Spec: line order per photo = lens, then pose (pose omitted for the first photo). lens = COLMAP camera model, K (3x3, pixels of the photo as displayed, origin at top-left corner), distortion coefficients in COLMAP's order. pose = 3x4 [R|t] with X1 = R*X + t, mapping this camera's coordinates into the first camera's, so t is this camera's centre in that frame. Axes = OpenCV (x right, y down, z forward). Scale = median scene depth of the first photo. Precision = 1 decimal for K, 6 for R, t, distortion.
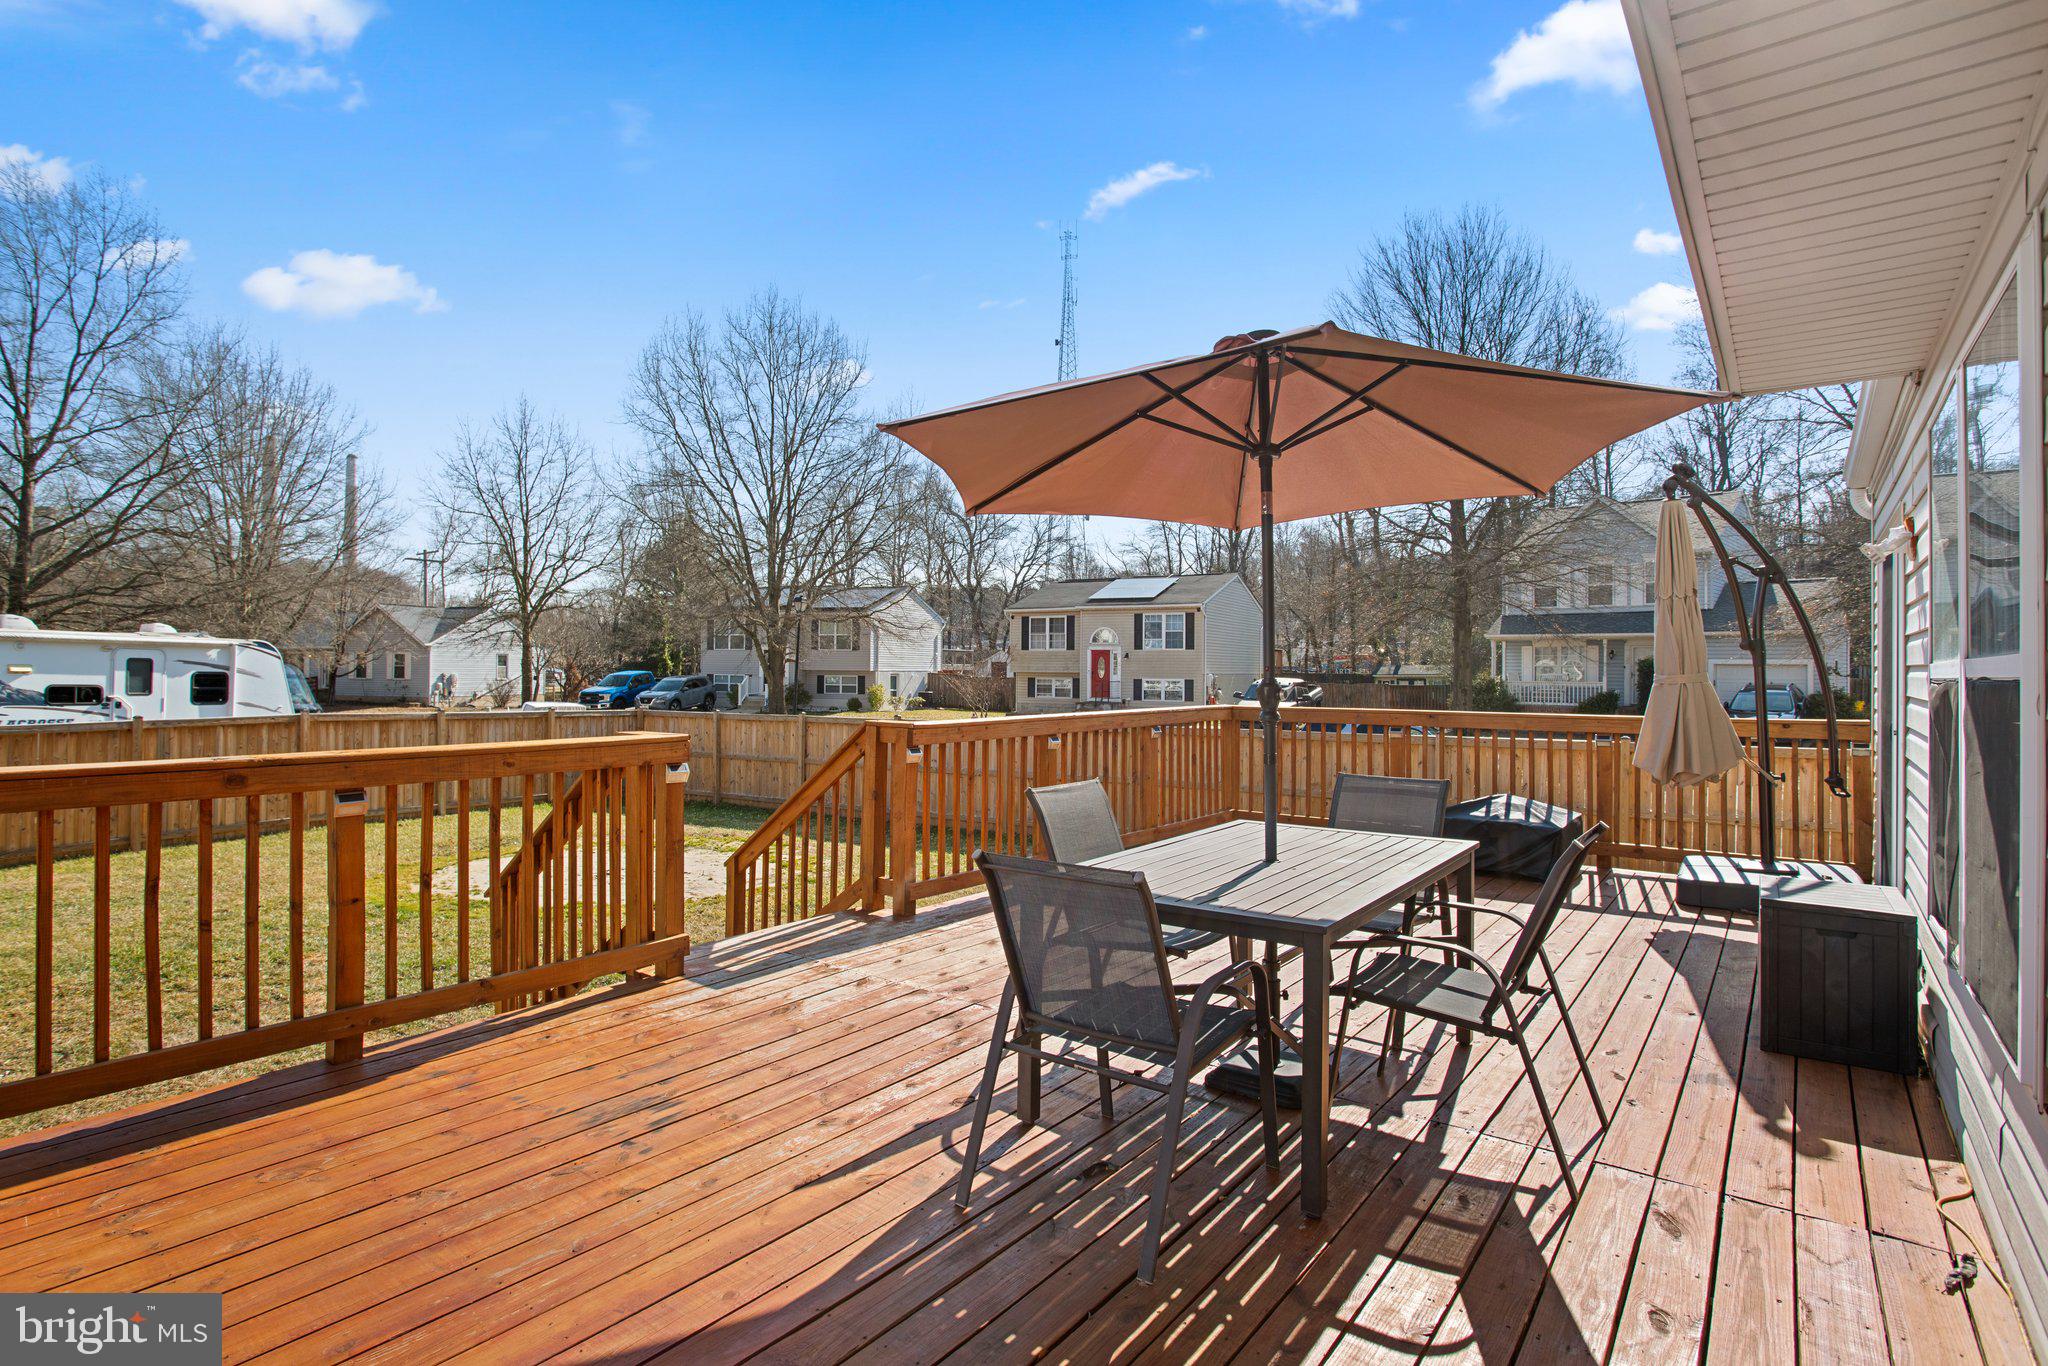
lens RADIAL K [[1012.8, 0, 1024.0], [0, 1012.8, 683.0], [0, 0, 1]] dist [-0.068044, 0.029594]
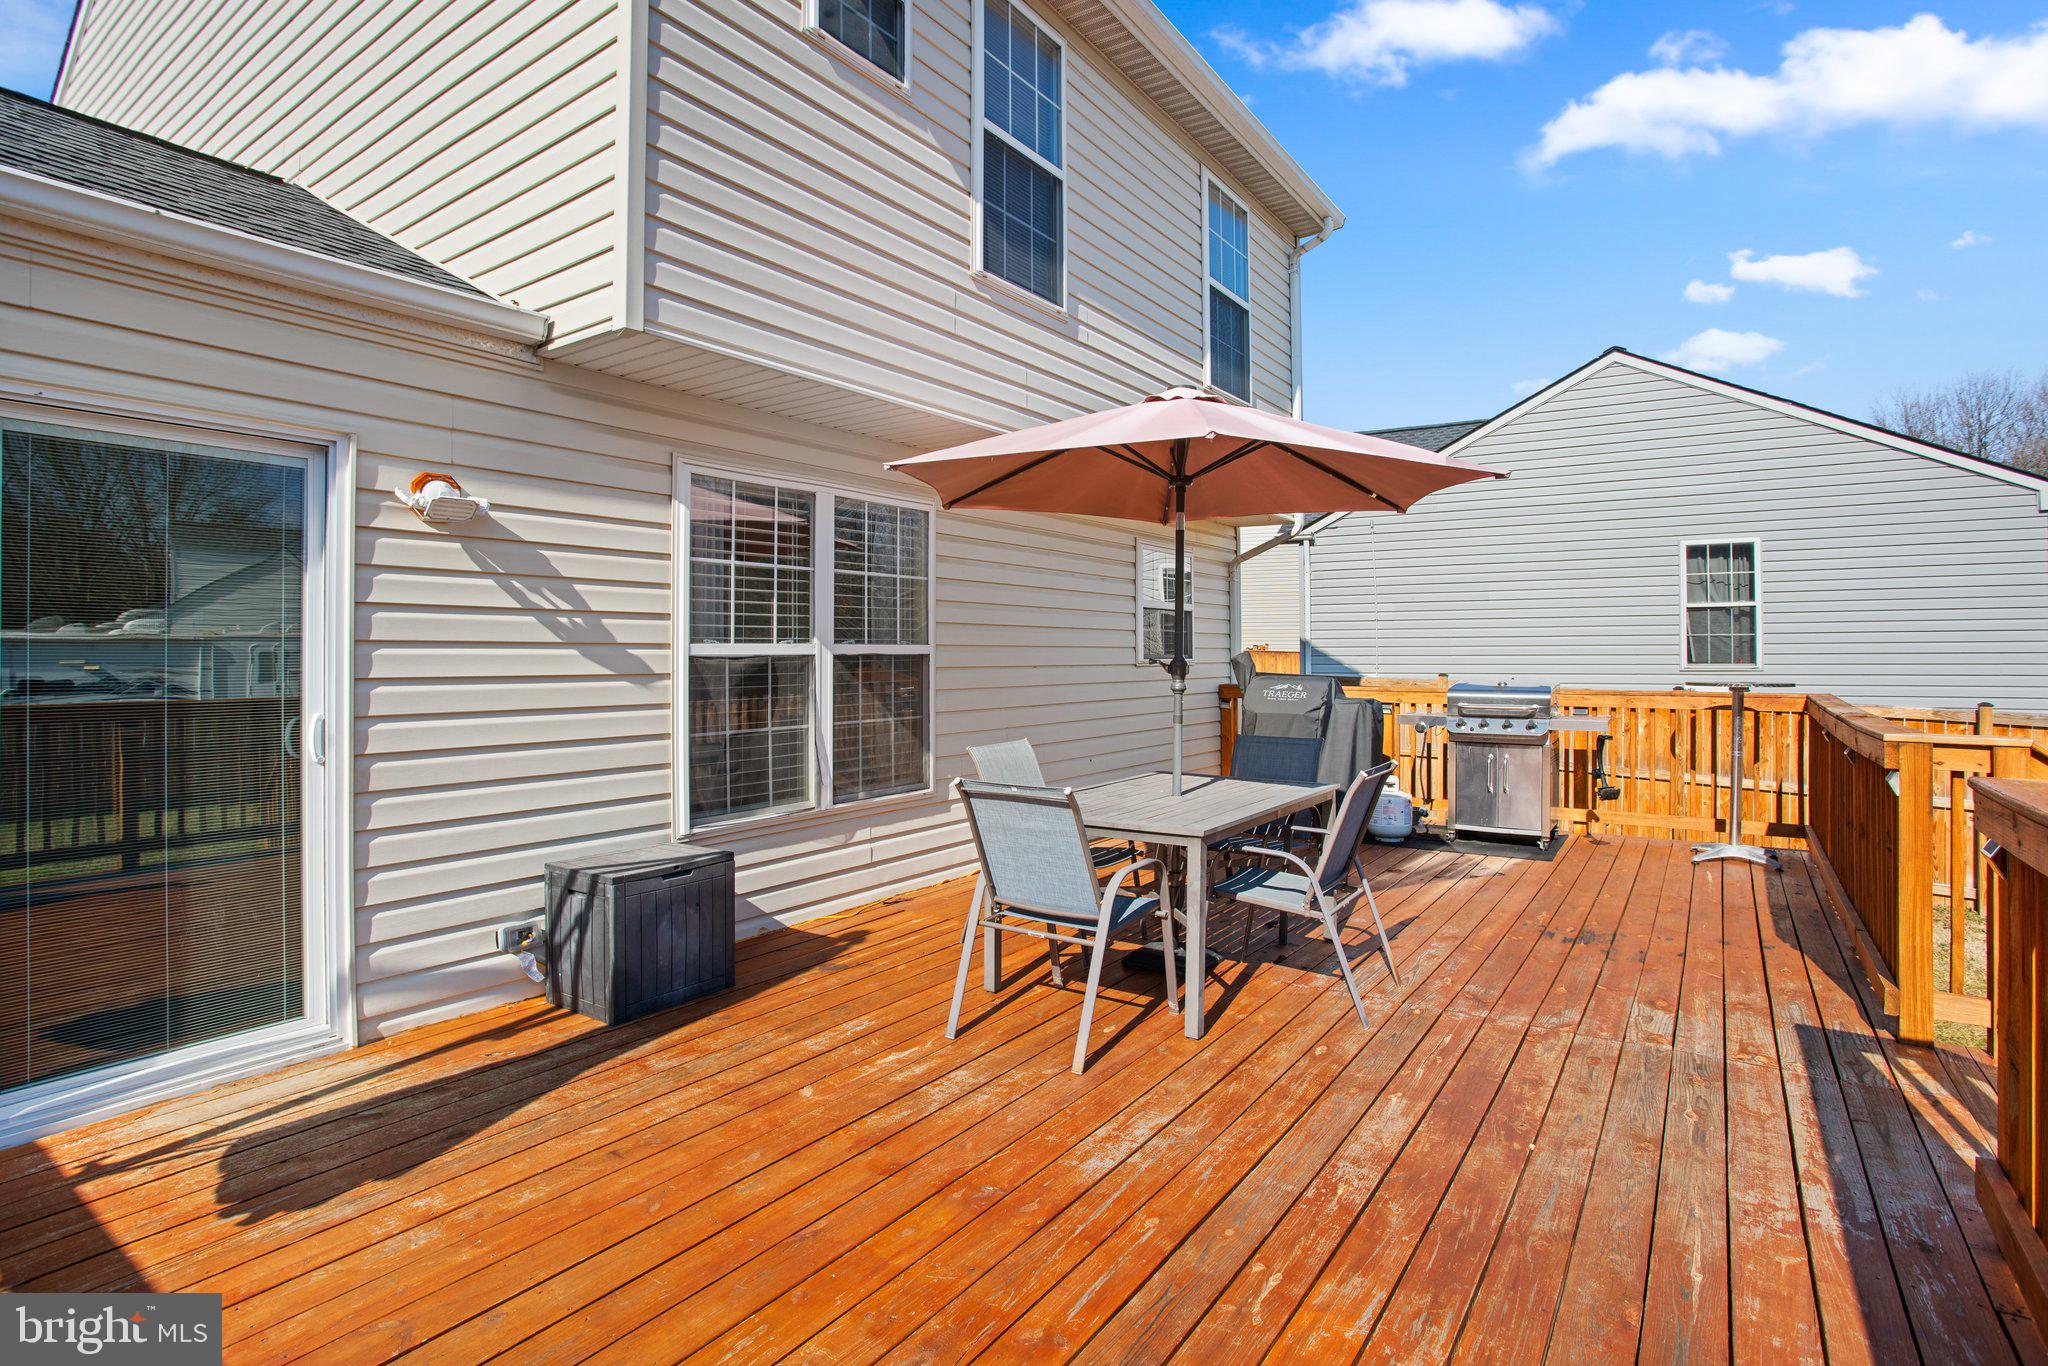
lens RADIAL K [[1012.8, 0, 1024.0], [0, 1012.8, 683.0], [0, 0, 1]] dist [-0.068044, 0.029594]
pose [[-0.999126, -0.006625, -0.041268, 0.388325], [-0.007934, 0.999468, 0.031620, -0.008279], [0.041036, 0.031920, -0.998648, 1.780512]]
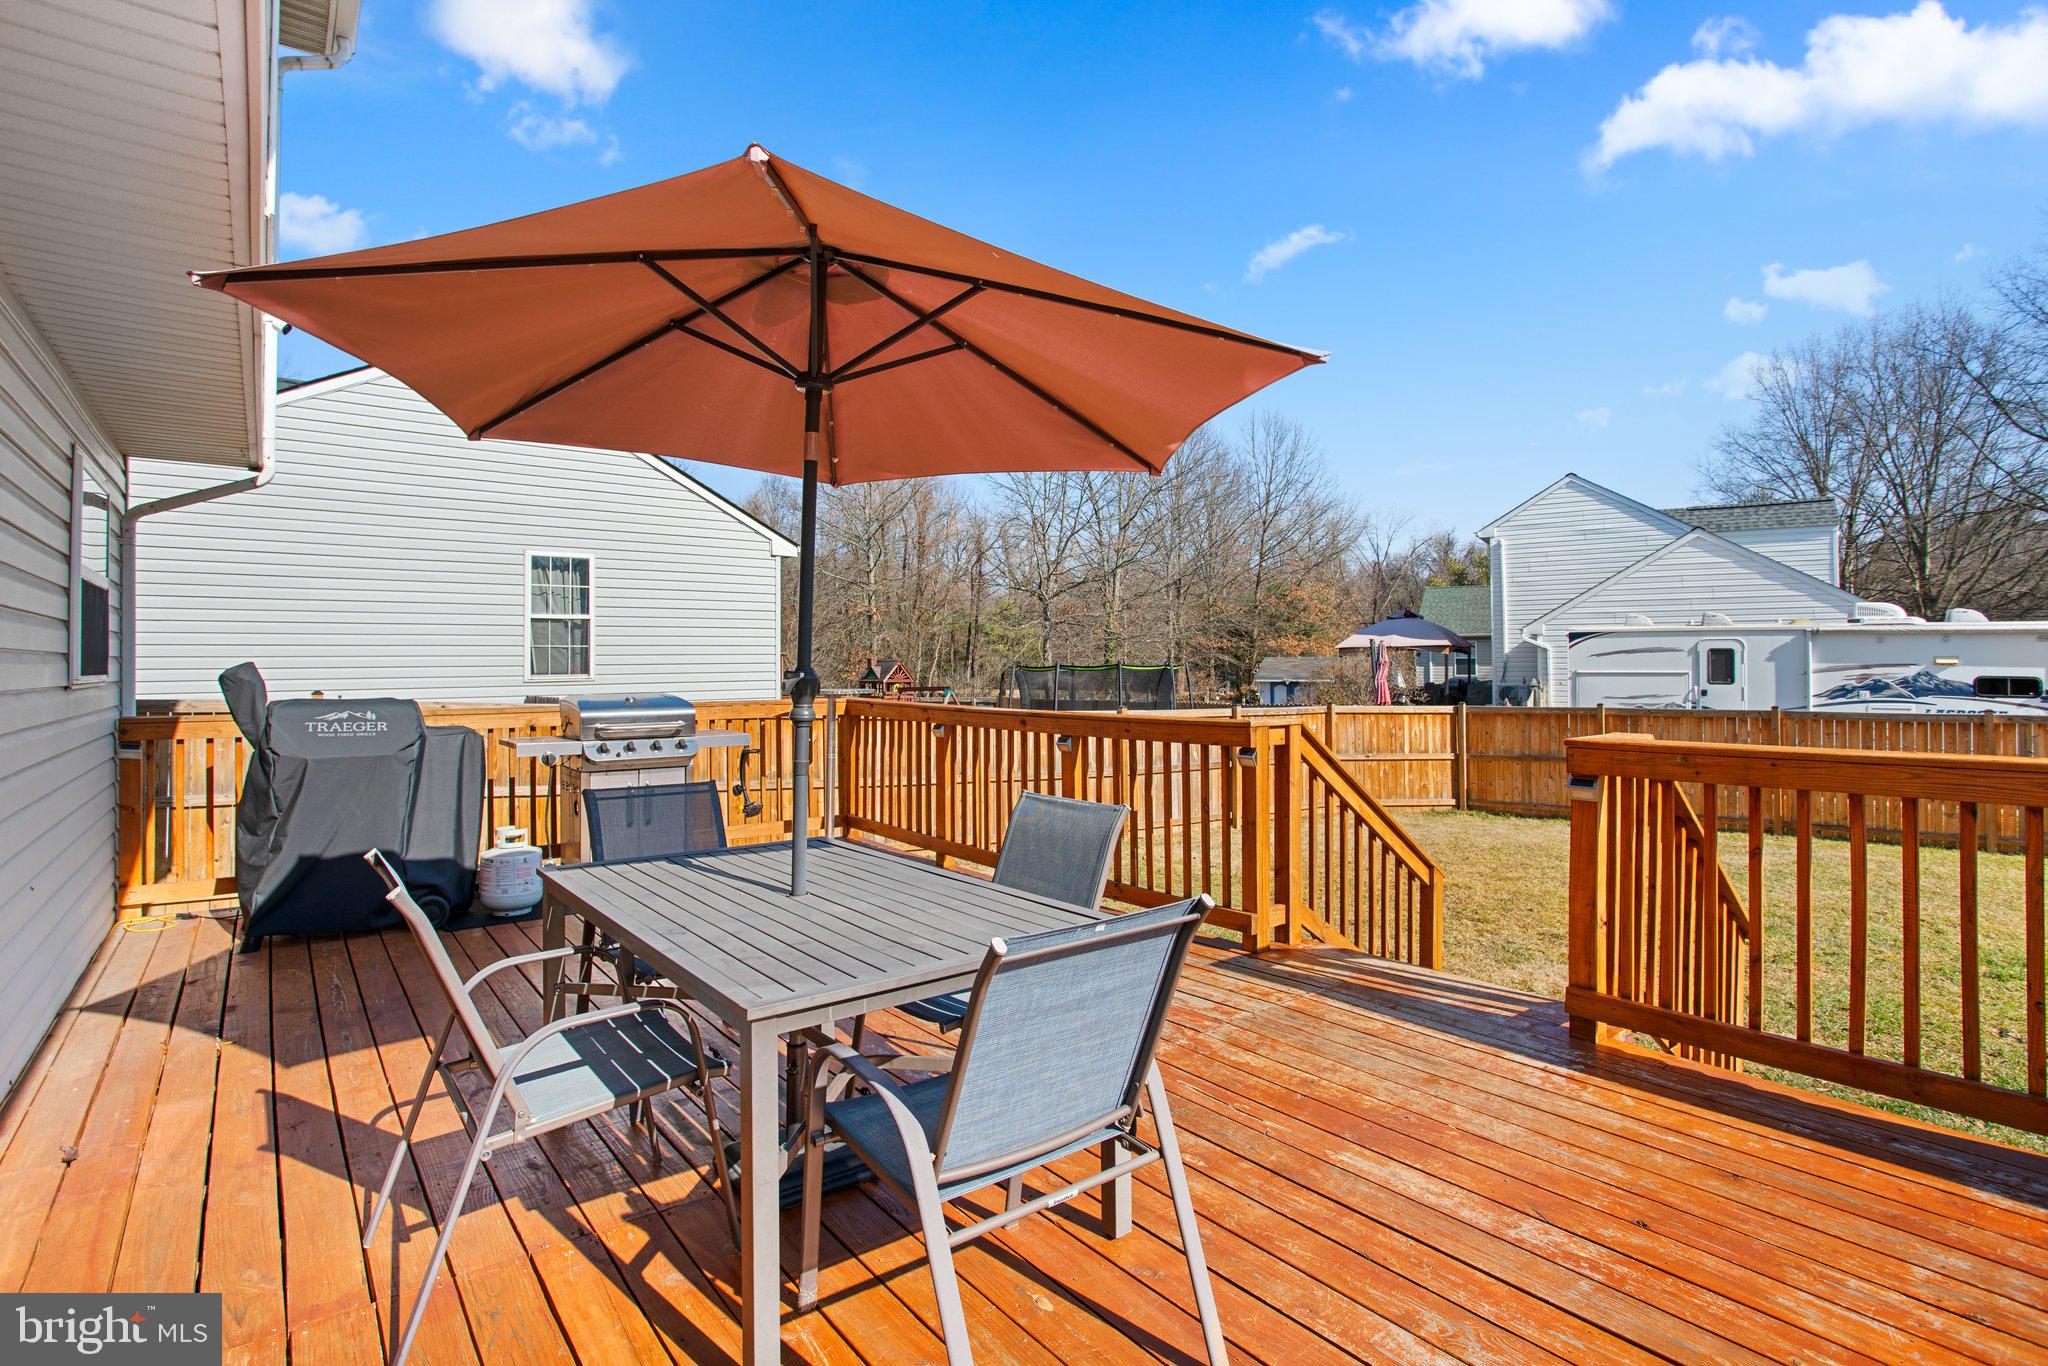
lens RADIAL K [[1012.8, 0, 1024.0], [0, 1012.8, 683.0], [0, 0, 1]] dist [-0.068044, 0.029594]
pose [[-0.248182, 0.009124, -0.968671, 0.746667], [-0.001721, 0.999950, 0.009859, 0.002008], [0.968712, 0.004114, -0.248153, 1.058344]]
